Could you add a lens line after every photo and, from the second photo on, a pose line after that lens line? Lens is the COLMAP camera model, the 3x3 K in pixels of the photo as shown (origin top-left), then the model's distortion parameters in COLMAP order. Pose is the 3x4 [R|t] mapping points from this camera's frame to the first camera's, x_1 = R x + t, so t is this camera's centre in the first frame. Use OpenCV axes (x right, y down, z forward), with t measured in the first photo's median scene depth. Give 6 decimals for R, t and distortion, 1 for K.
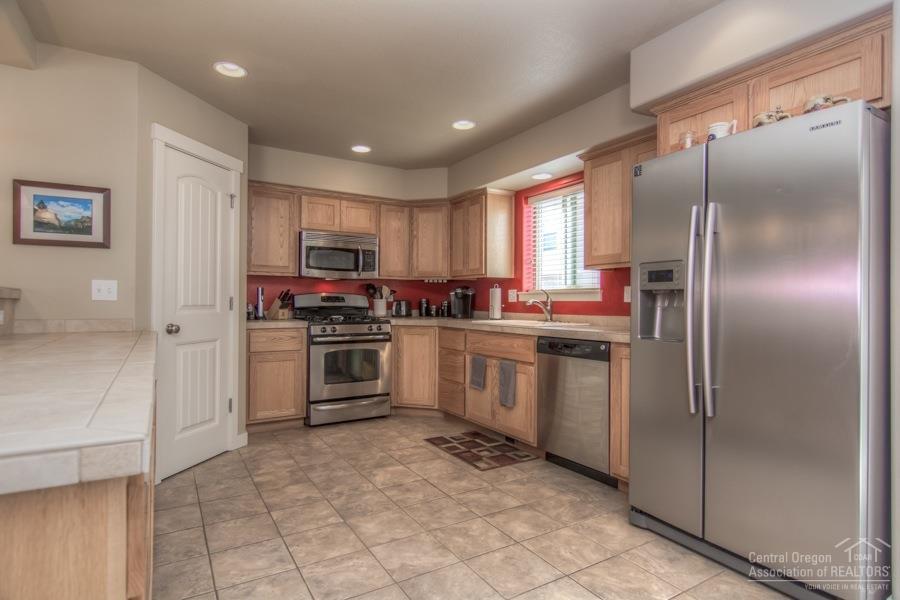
lens RADIAL K [[477.6, 0, 445.3], [0, 477.6, 299.2], [0, 0, 1]] dist [-0.000950, 0.001641]
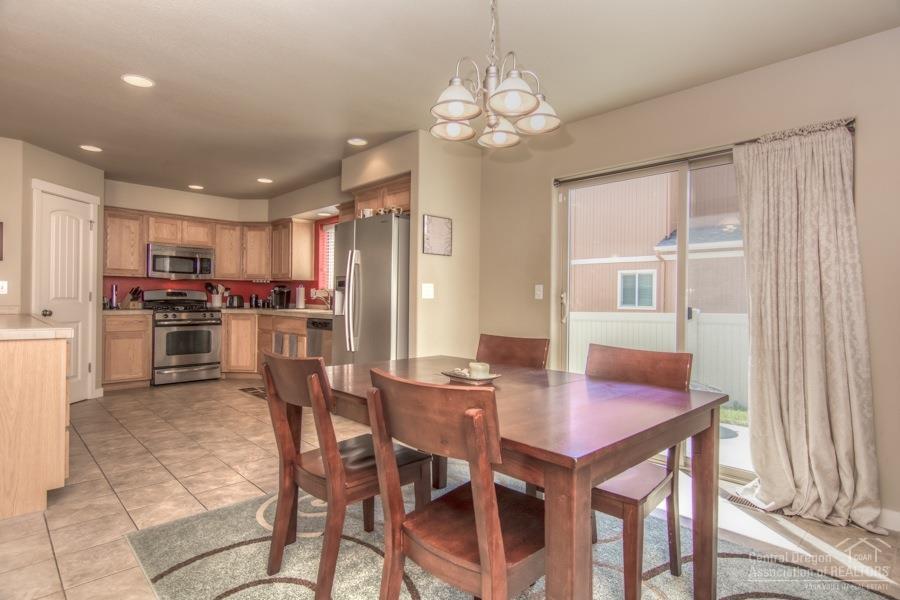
lens RADIAL K [[477.6, 0, 448.8], [0, 477.6, 300.8], [0, 0, 1]] dist [-0.000950, 0.001641]
pose [[0.972832, 0.004383, 0.231472, 0.222415], [-0.006899, 0.999926, 0.010062, -0.000329], [-0.231411, -0.011386, 0.972790, -0.537059]]
